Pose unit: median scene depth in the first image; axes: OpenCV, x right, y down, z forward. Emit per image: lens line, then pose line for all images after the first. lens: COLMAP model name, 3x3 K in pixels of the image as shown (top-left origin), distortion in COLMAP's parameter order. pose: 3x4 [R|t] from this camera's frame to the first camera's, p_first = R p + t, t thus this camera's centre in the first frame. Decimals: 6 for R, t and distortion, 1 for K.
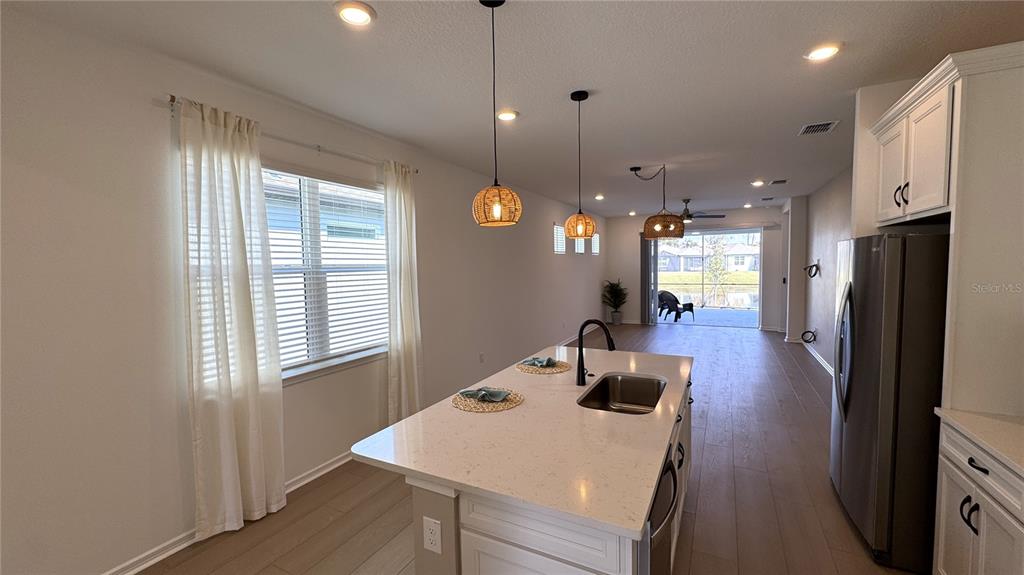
lens RADIAL K [[406.1, 0, 512.8], [0, 406.1, 287.1], [0, 0, 1]] dist [-0.000957, -0.000057]
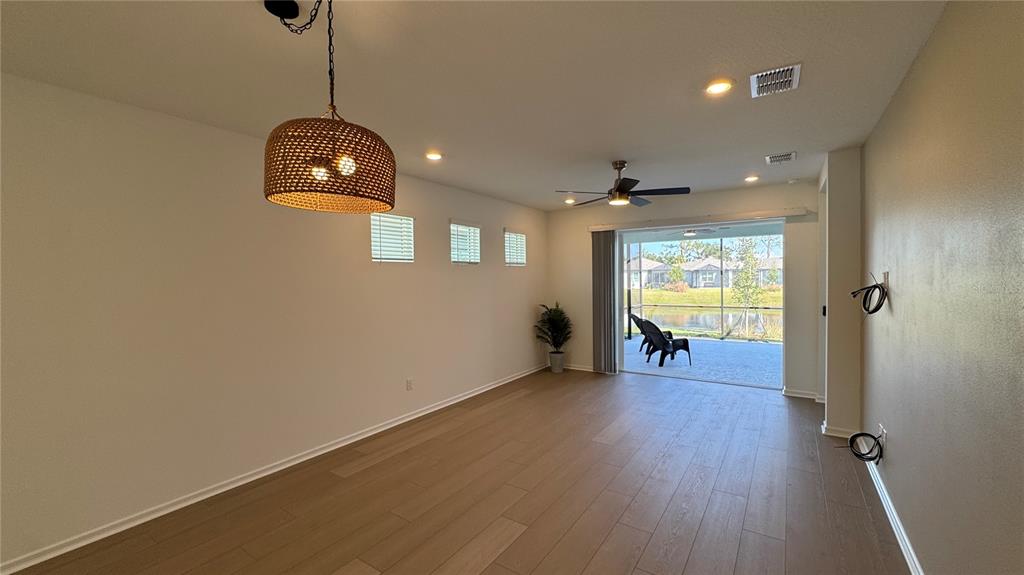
lens RADIAL K [[406.1, 0, 512.6], [0, 406.1, 287.3], [0, 0, 1]] dist [-0.000957, -0.000057]
pose [[0.993211, 0.007153, -0.116104, 0.298747], [-0.011127, 0.999373, -0.033620, -0.024510], [0.115790, 0.034684, 0.992668, 0.384254]]
